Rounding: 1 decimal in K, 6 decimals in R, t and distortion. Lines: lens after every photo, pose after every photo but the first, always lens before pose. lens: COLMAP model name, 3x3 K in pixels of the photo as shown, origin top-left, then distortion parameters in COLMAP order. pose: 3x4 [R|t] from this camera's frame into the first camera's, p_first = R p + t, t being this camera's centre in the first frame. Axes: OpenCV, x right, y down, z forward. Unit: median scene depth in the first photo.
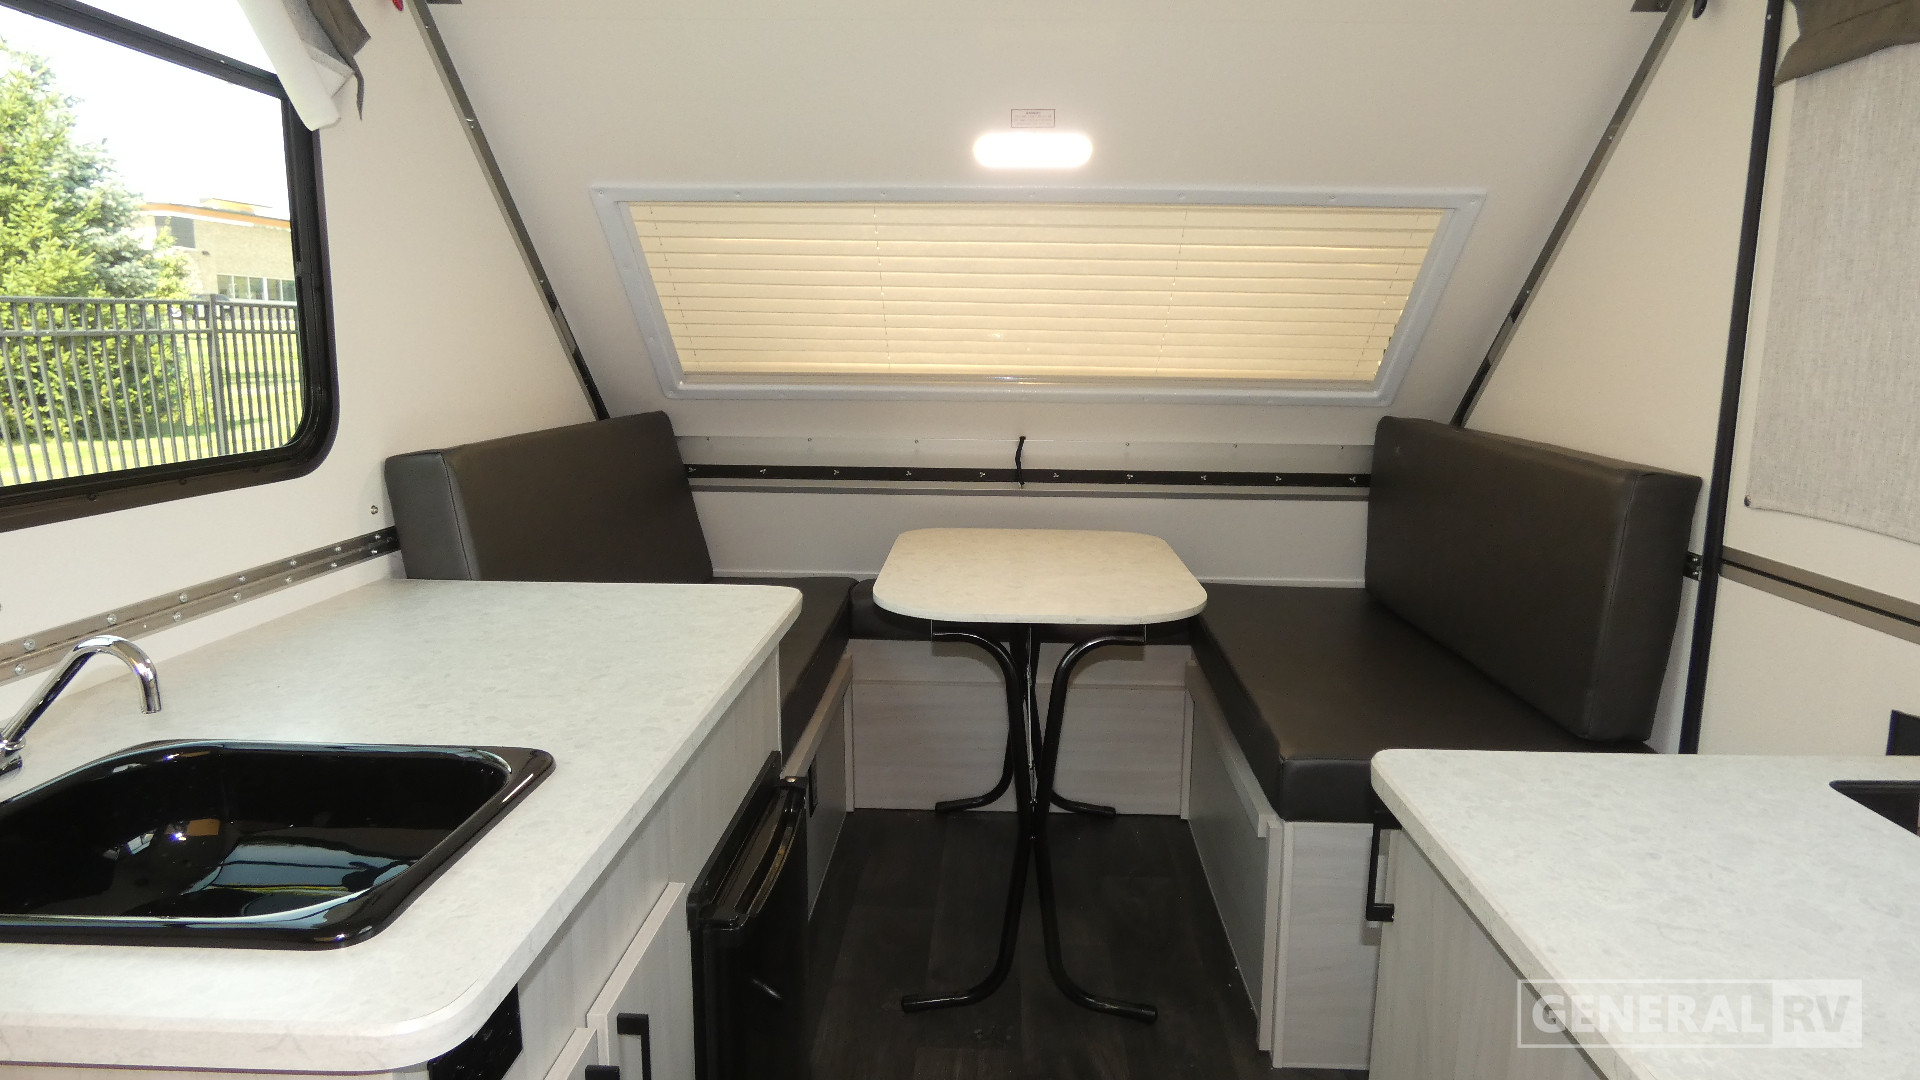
lens RADIAL K [[1147.3, 0, 949.9], [0, 1147.3, 549.1], [0, 0, 1]] dist [-0.000987, 0.003981]
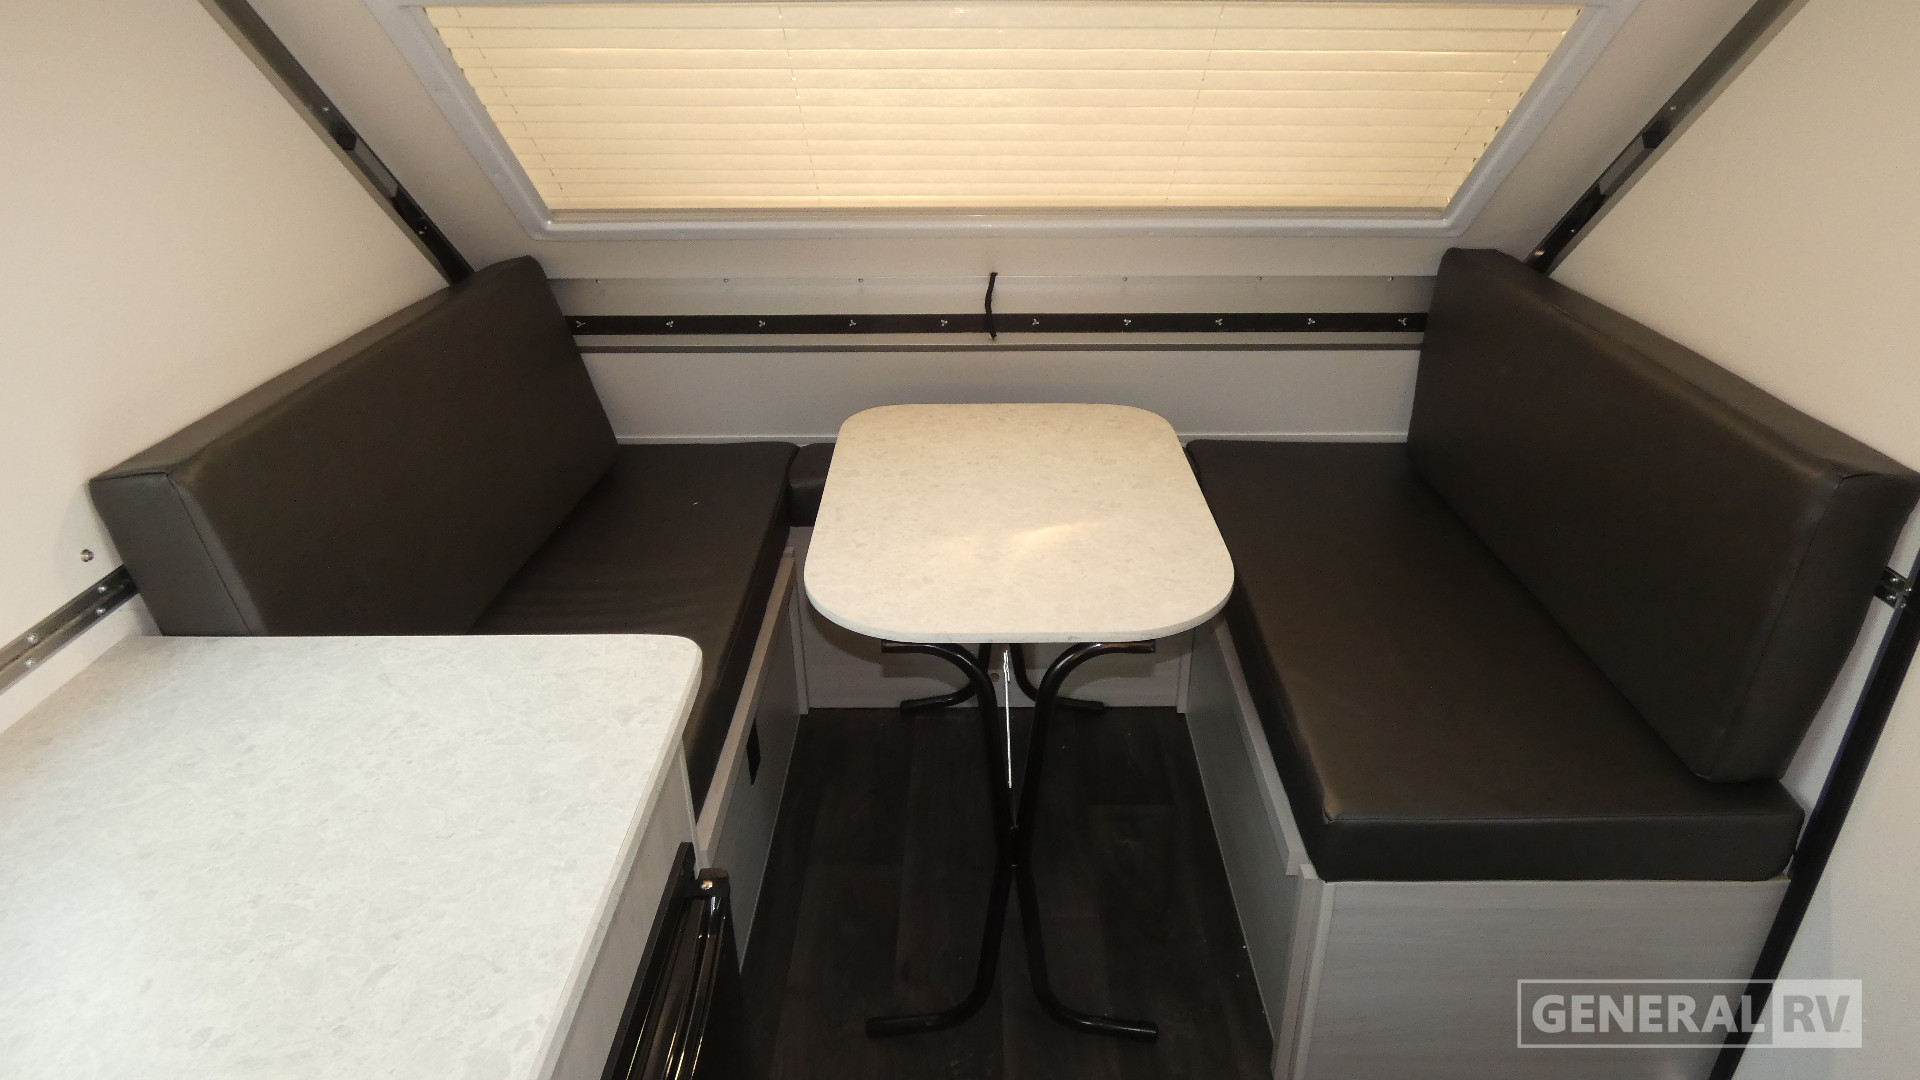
lens RADIAL K [[1150.1, 0, 960.0], [0, 1150.1, 540.0], [0, 0, 1]] dist [0.005311, -0.002595]
pose [[0.999128, -0.031149, 0.027820, 0.013706], [0.022038, 0.959061, 0.282342, -0.166267], [-0.035475, -0.281482, 0.958910, 0.212610]]
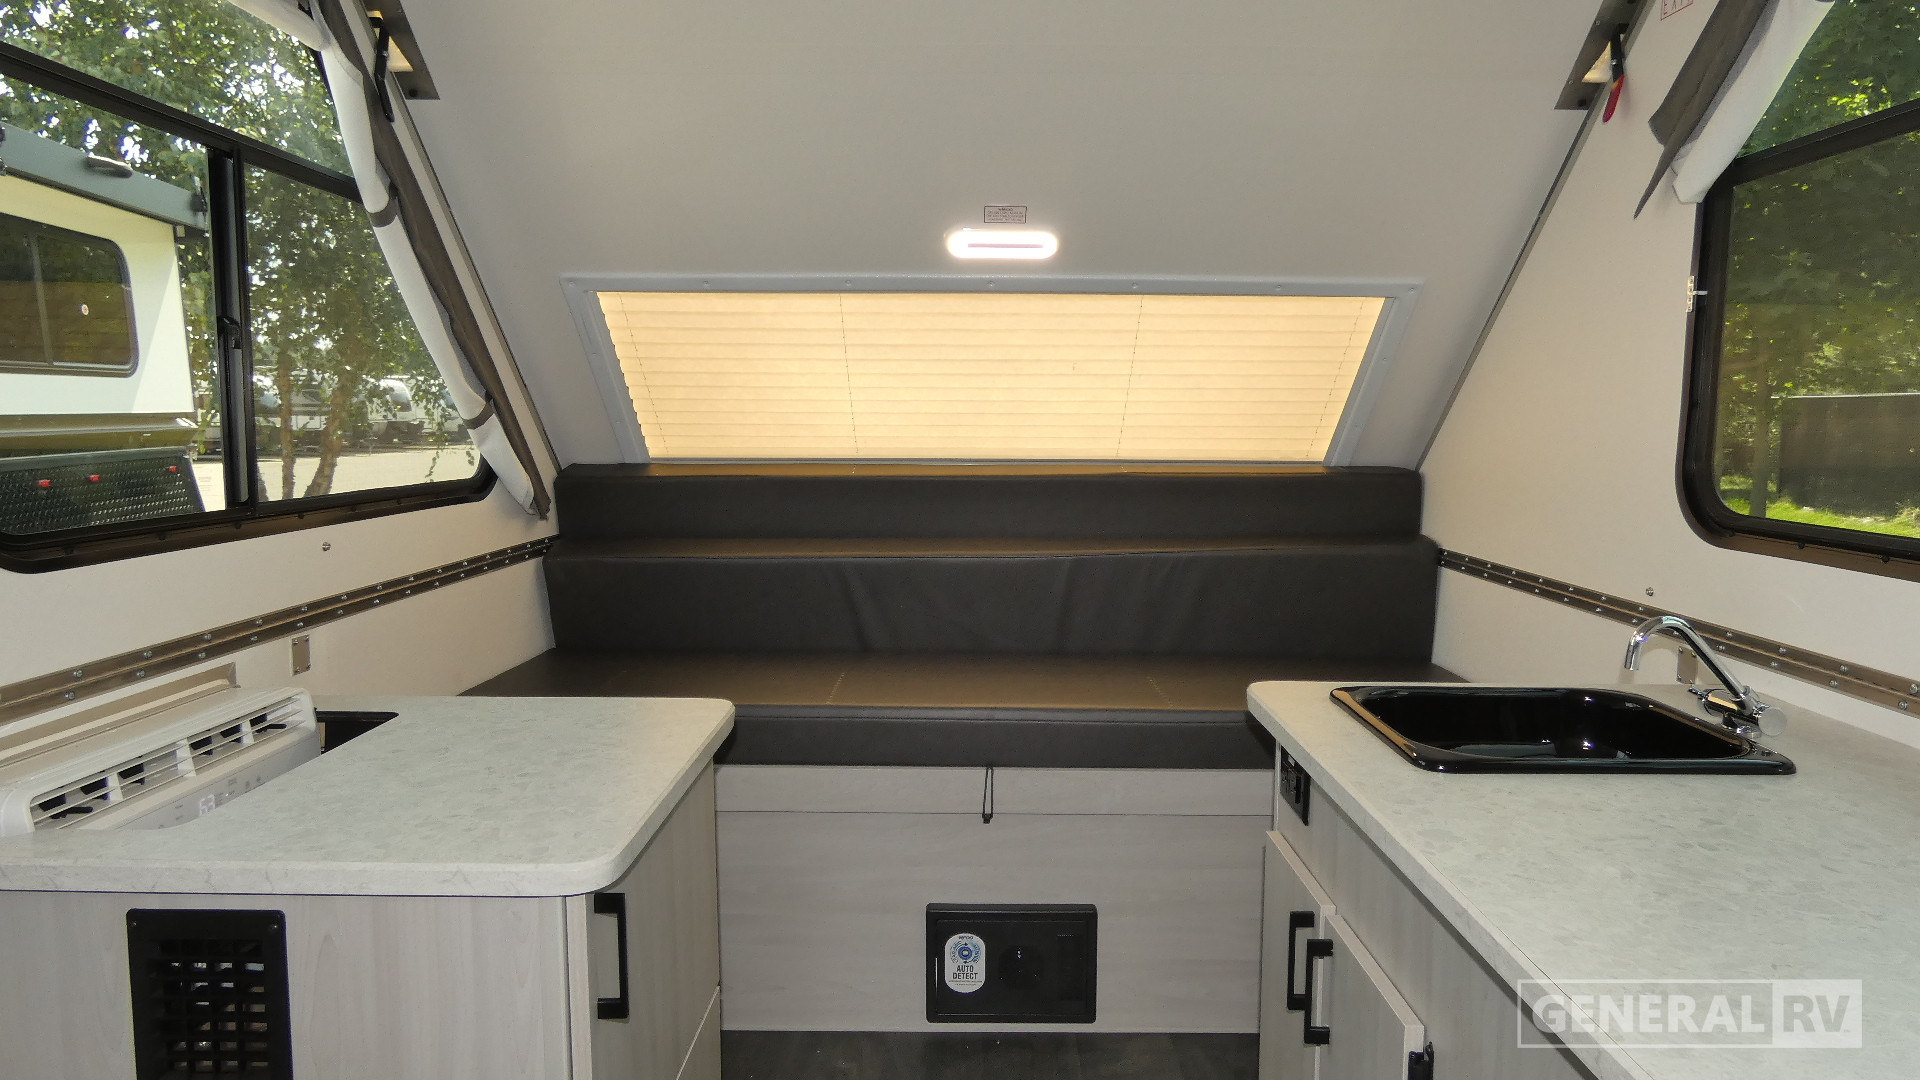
lens RADIAL K [[1150.1, 0, 960.0], [0, 1150.1, 540.0], [0, 0, 1]] dist [0.005311, -0.002595]
pose [[-0.998795, -0.017919, -0.045685, 0.070519], [-0.030130, 0.958750, 0.282650, -0.140214], [0.038736, 0.283686, -0.958135, 0.832366]]
